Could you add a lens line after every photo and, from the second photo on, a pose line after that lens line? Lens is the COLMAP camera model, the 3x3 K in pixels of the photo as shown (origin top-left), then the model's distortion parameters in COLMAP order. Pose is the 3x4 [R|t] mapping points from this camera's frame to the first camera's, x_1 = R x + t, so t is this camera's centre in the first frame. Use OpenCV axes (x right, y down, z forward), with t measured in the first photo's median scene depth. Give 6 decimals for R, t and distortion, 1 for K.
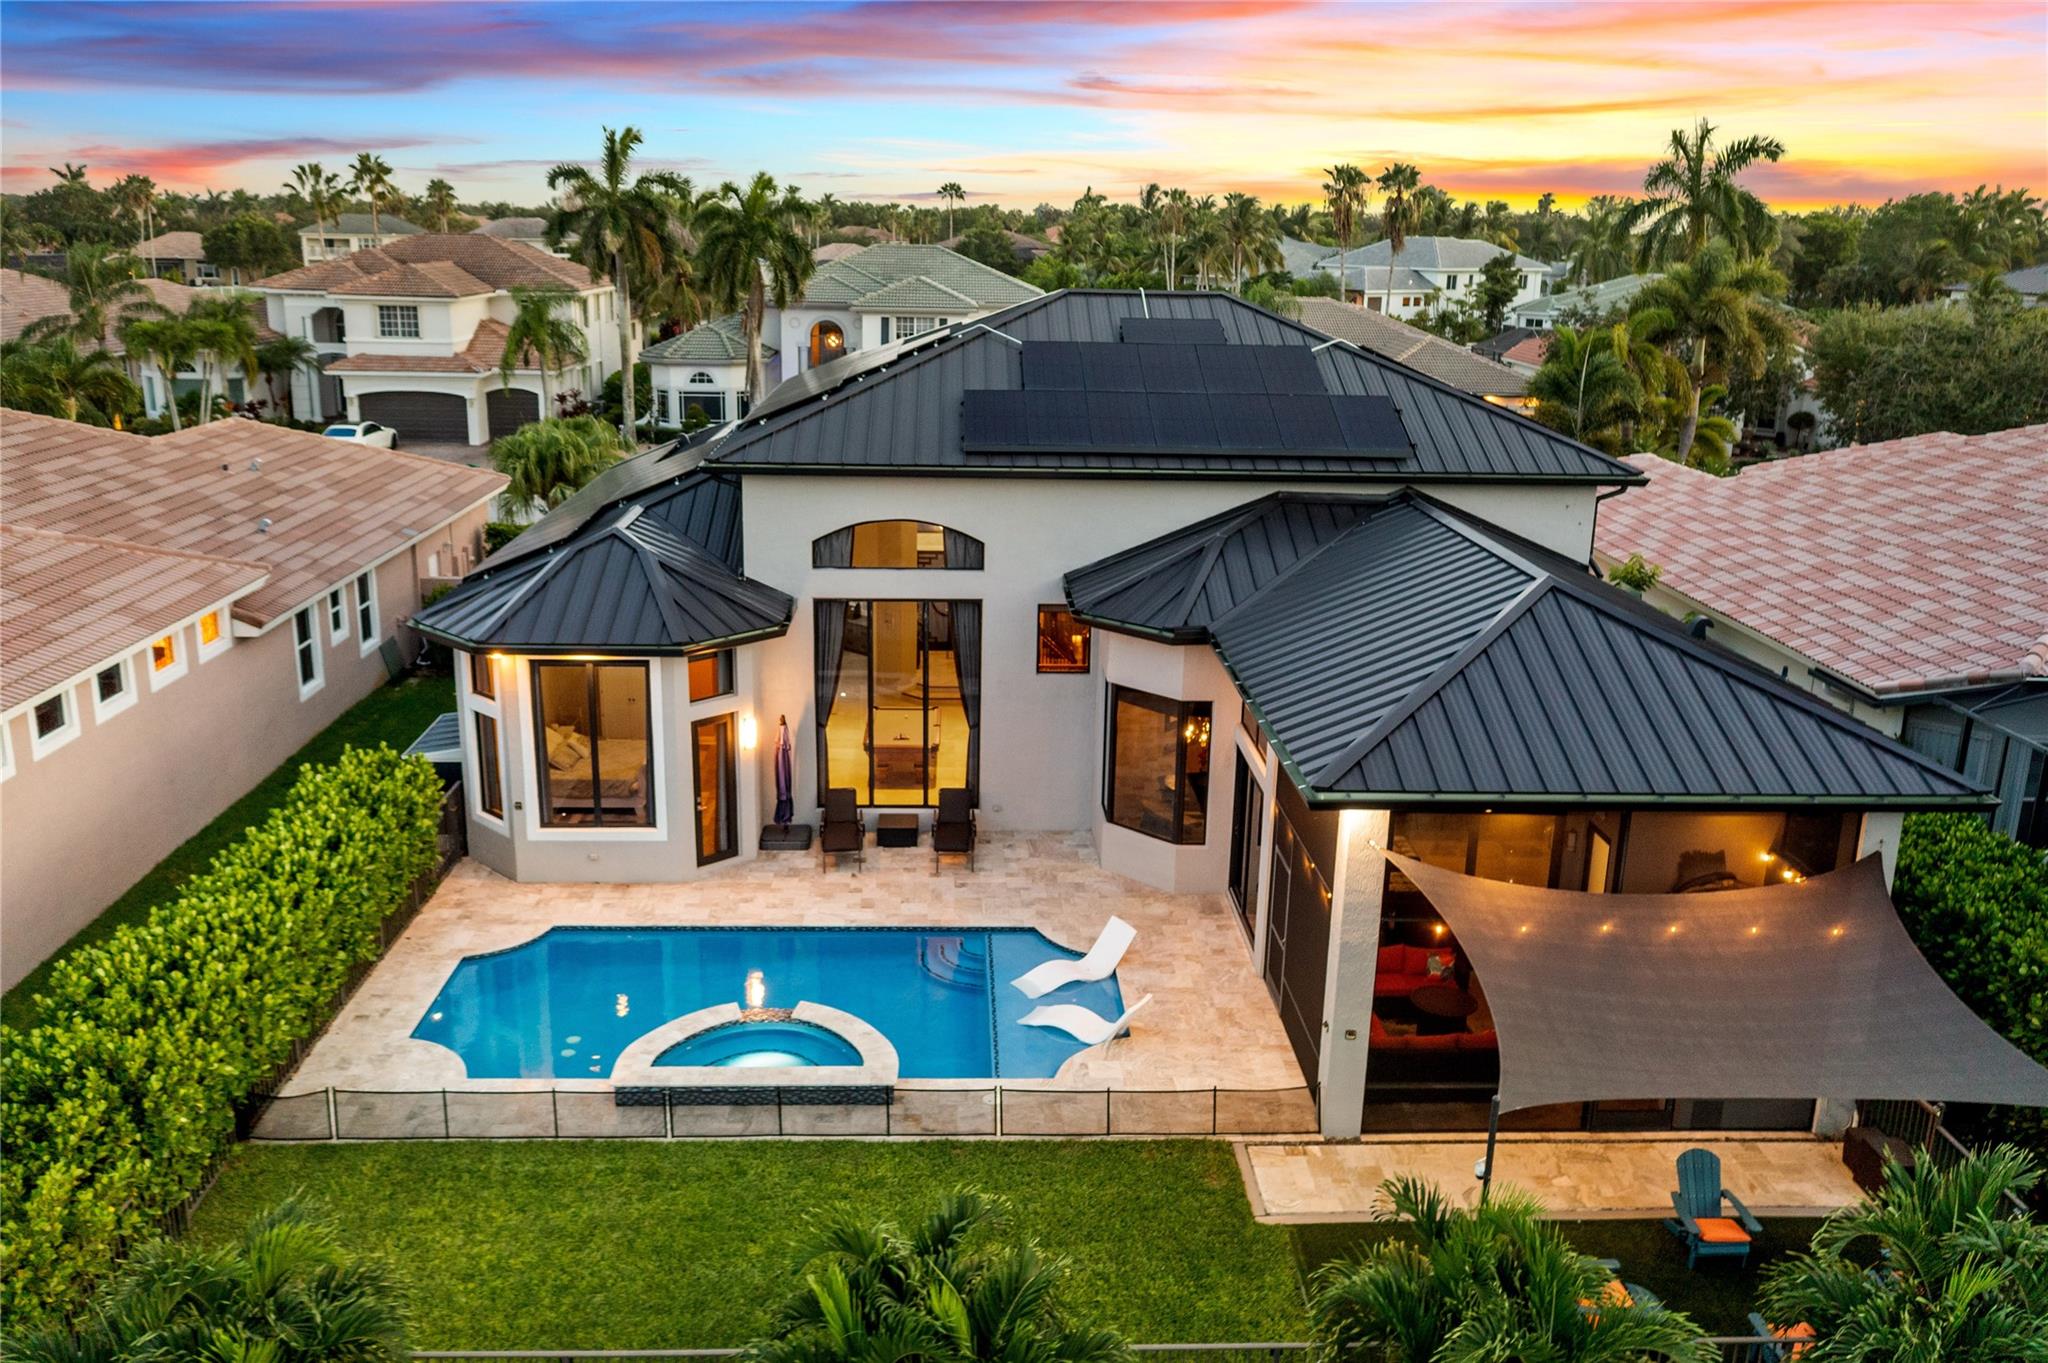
lens RADIAL K [[1636.7, 0, 1025.0], [0, 1636.7, 684.7], [0, 0, 1]] dist [0.032733, 0.002315]
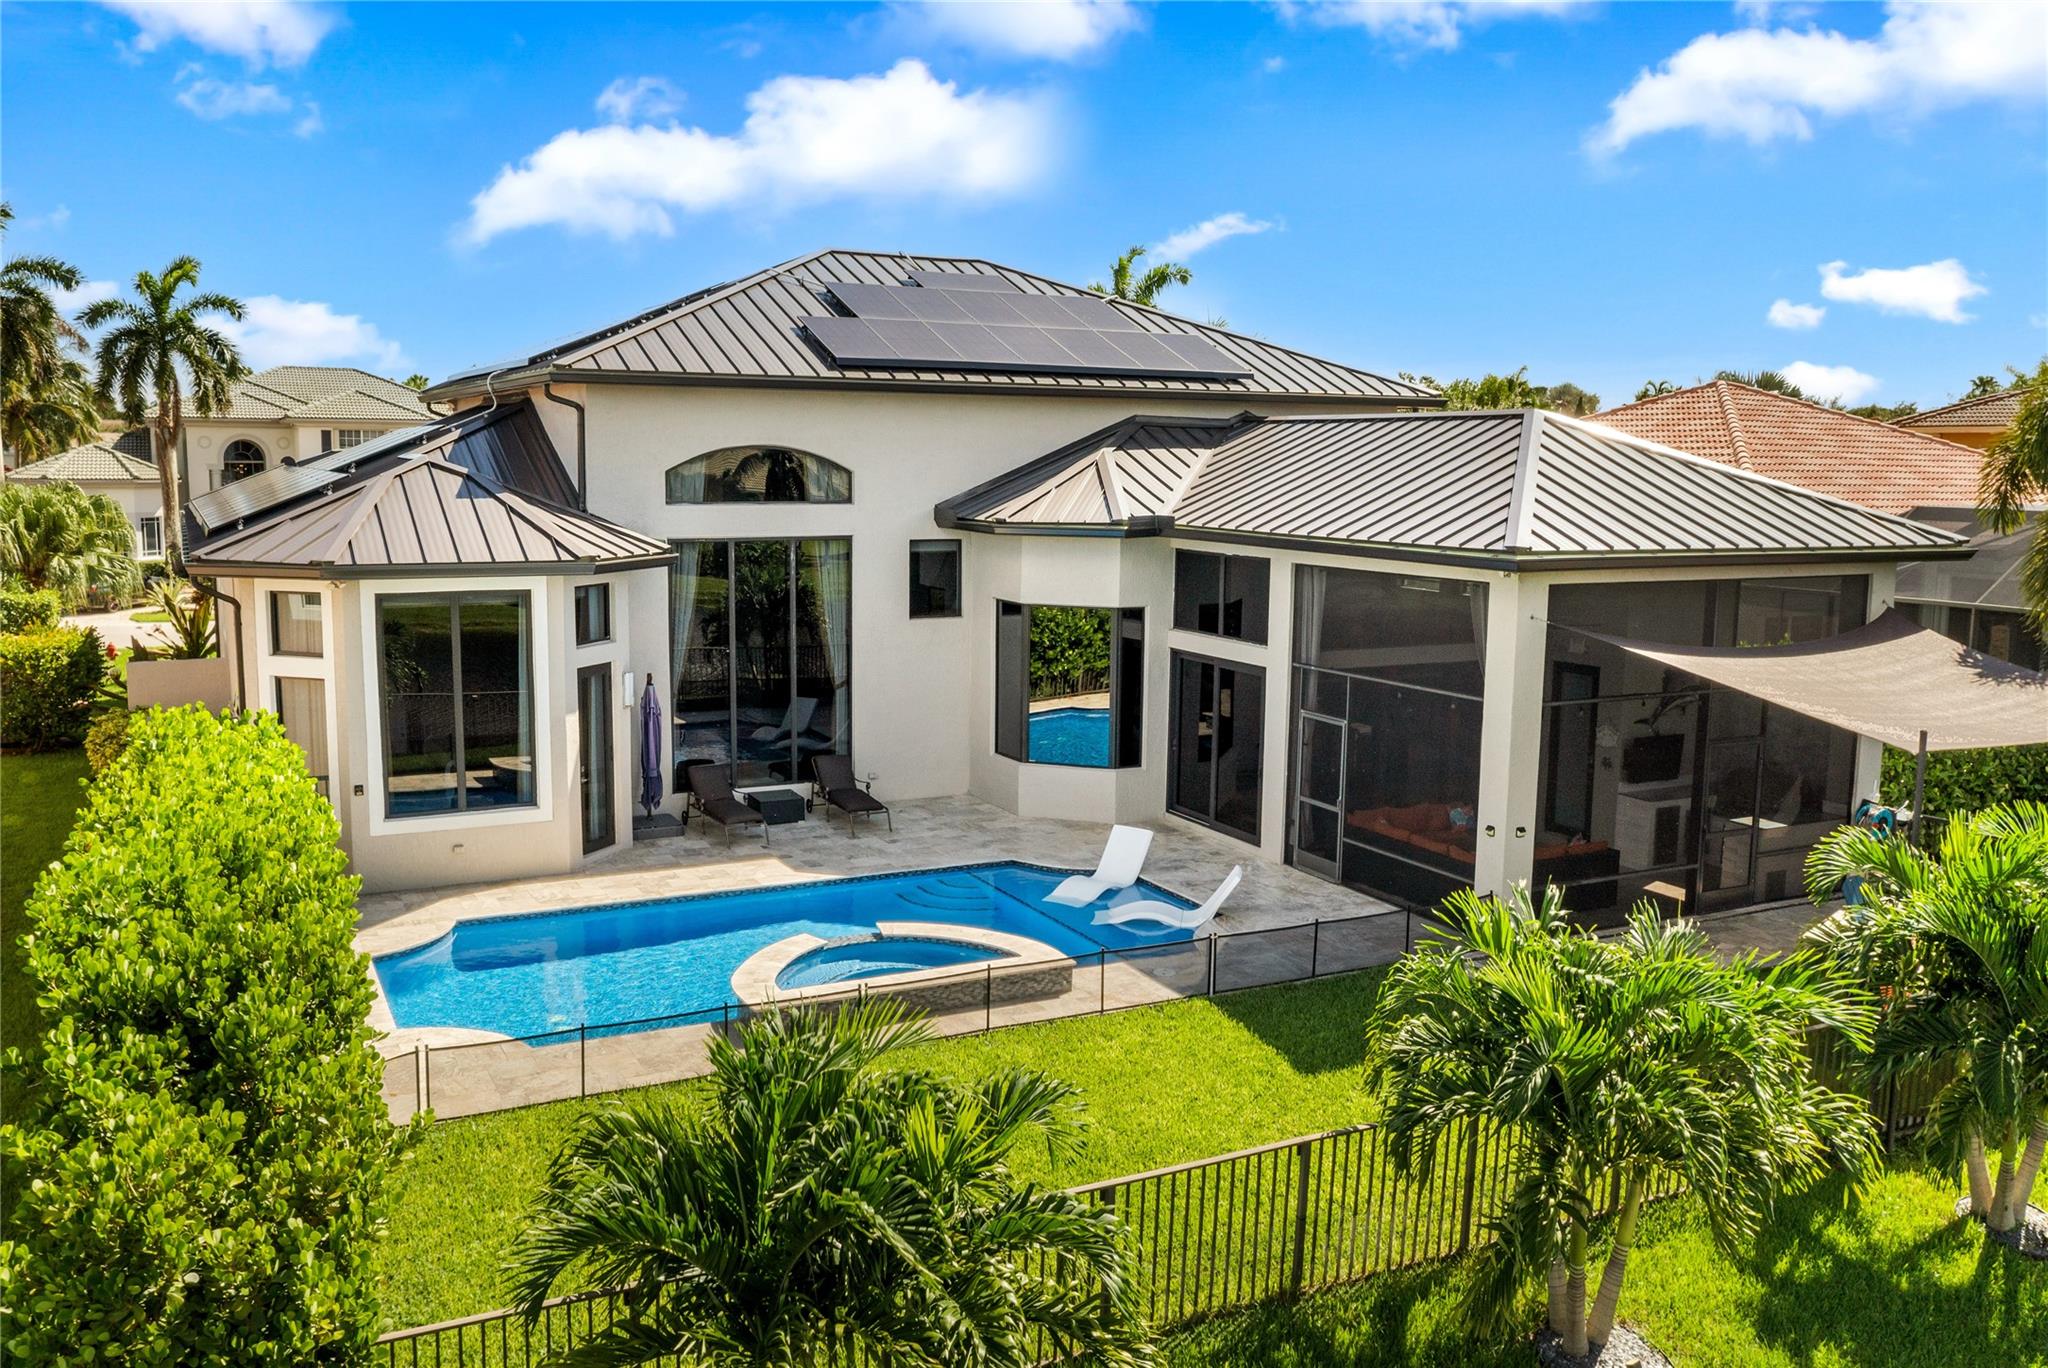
lens RADIAL K [[1636.7, 0, 1019.2], [0, 1636.7, 683.5], [0, 0, 1]] dist [0.032733, 0.002315]
pose [[0.914807, -0.068571, 0.398028, -0.309490], [0.116953, 0.988236, -0.098549, 0.128640], [-0.386588, 0.136704, 0.912064, 0.158602]]
